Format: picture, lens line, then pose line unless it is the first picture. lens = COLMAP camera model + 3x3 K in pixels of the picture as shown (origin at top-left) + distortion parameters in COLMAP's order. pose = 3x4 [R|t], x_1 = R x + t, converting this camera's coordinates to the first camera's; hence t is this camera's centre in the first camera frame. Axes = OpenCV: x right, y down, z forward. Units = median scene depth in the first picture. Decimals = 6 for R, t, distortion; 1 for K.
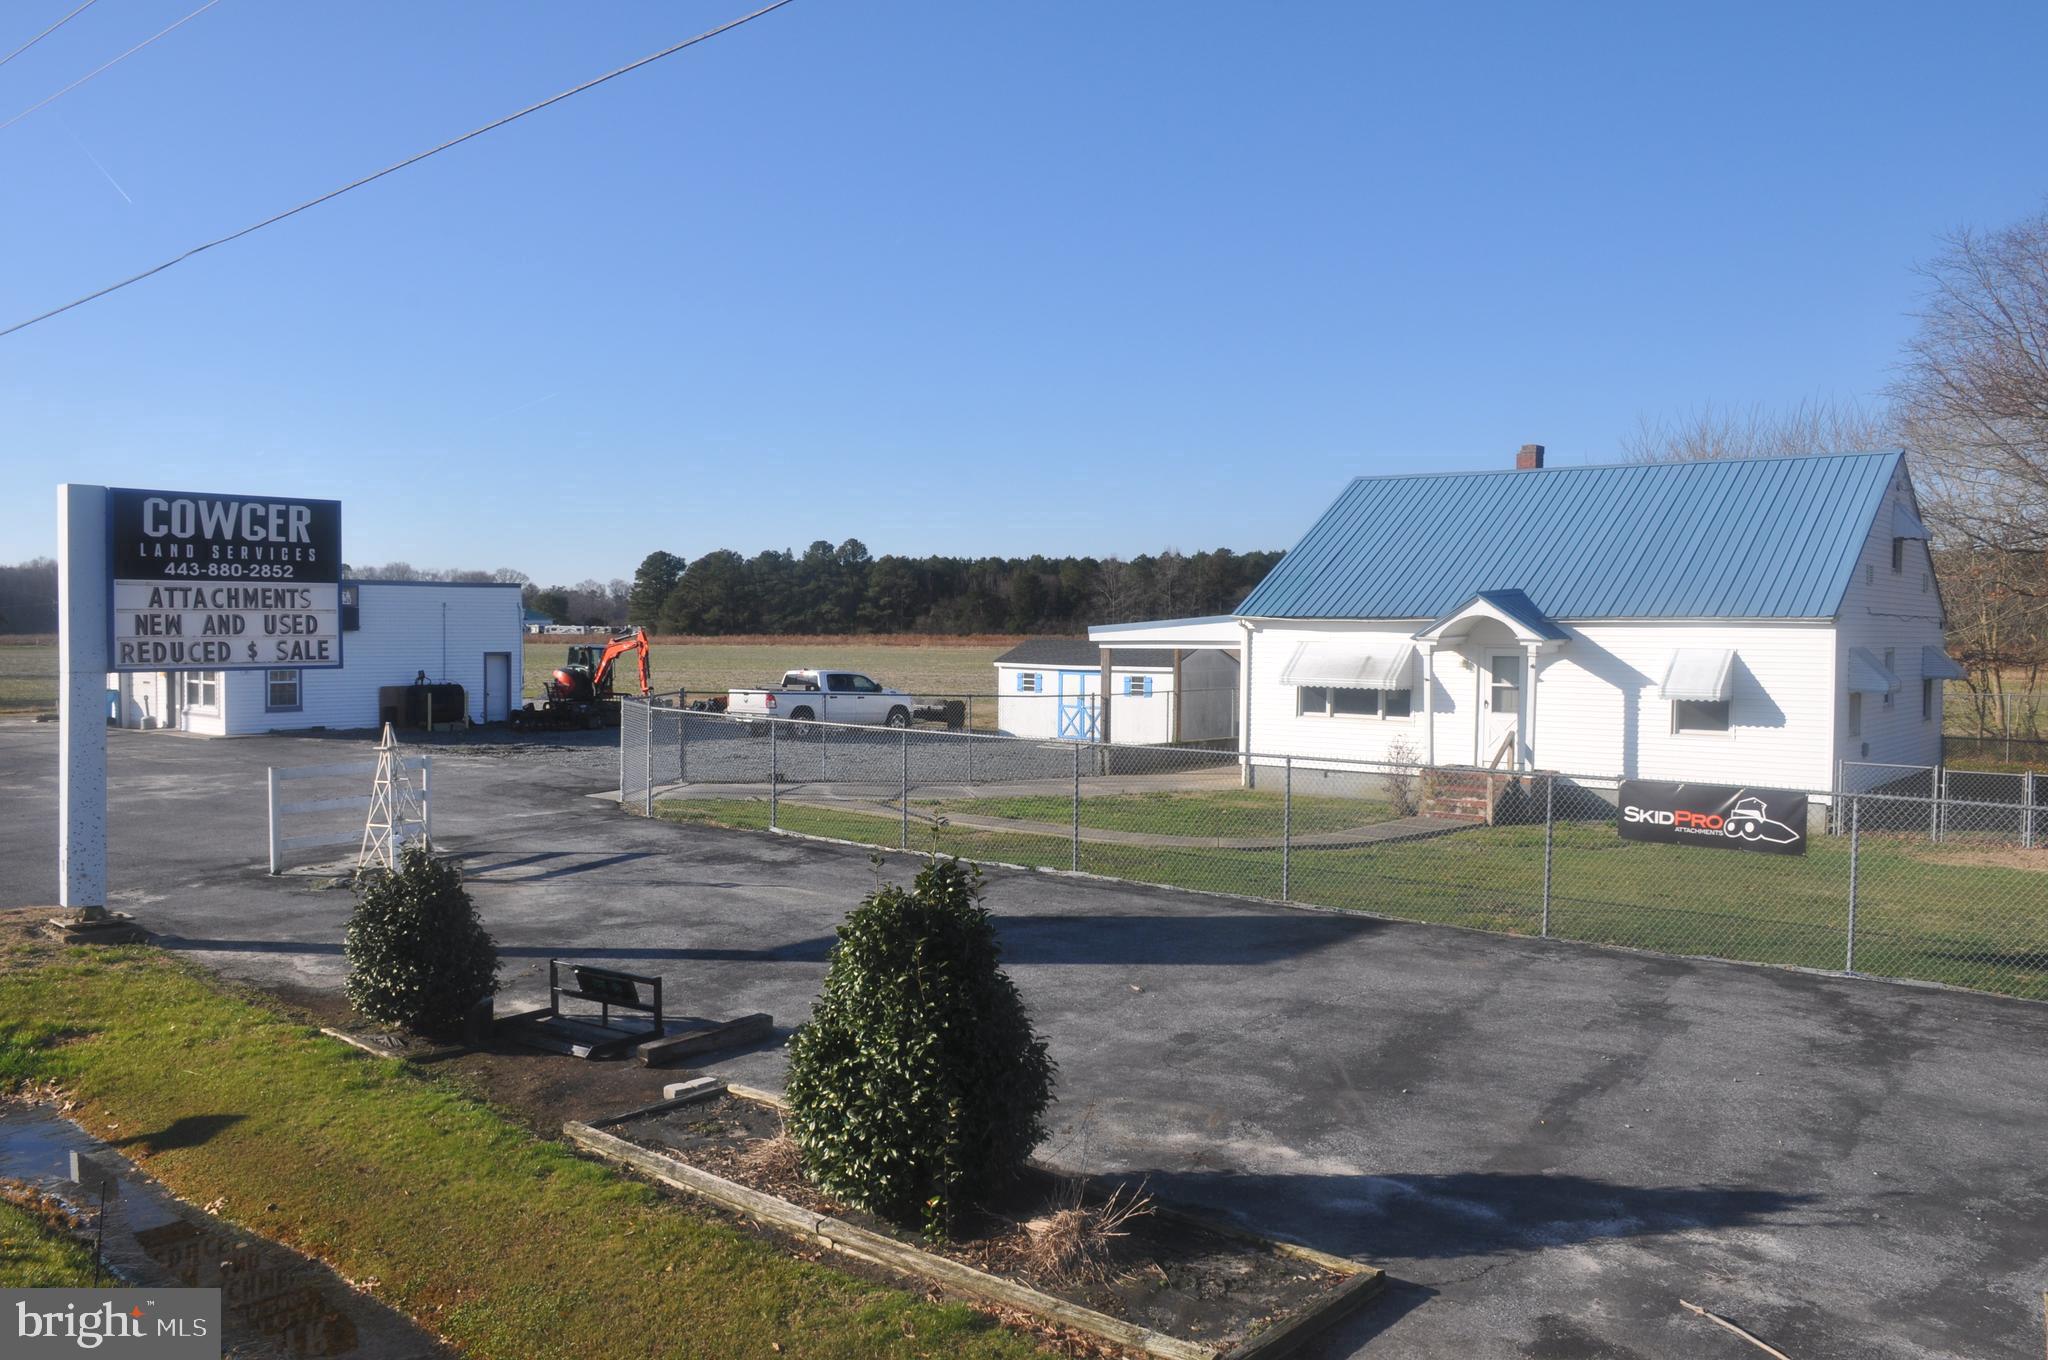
lens RADIAL K [[1610.6, 0, 1017.1], [0, 1610.6, 685.1], [0, 0, 1]] dist [-0.147275, 0.112370]
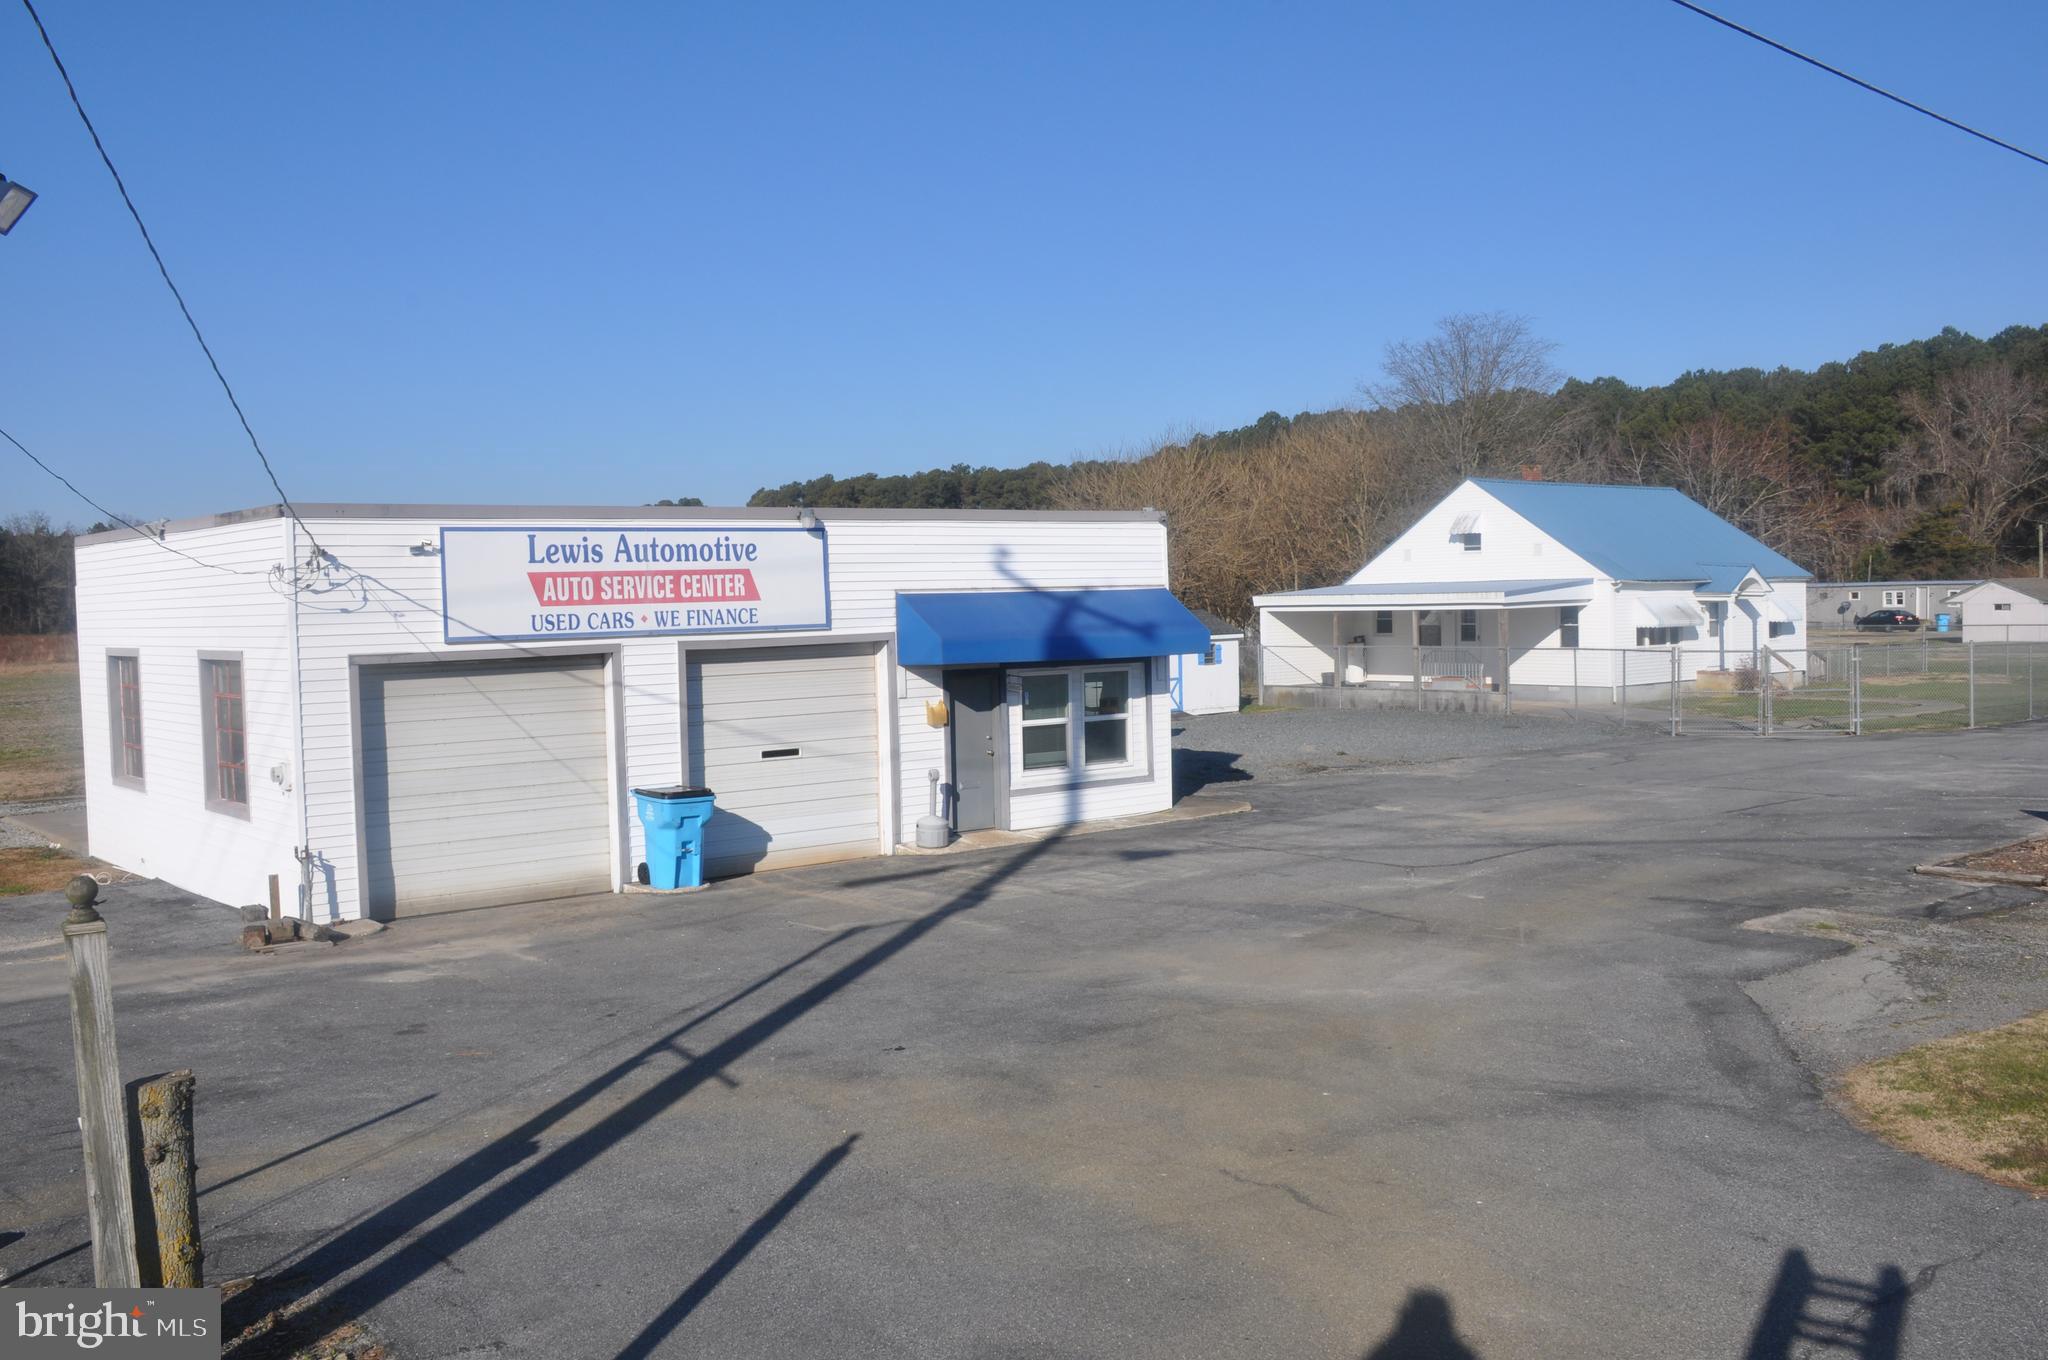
lens RADIAL K [[1820.7, 0, 984.0], [0, 1820.7, 687.0], [0, 0, 1]] dist [-0.115204, 0.153245]
pose [[0.184204, -0.056234, 0.981278, -2.813814], [0.060269, 0.997130, 0.045829, -0.104325], [-0.981039, 0.050698, 0.187064, 2.359209]]
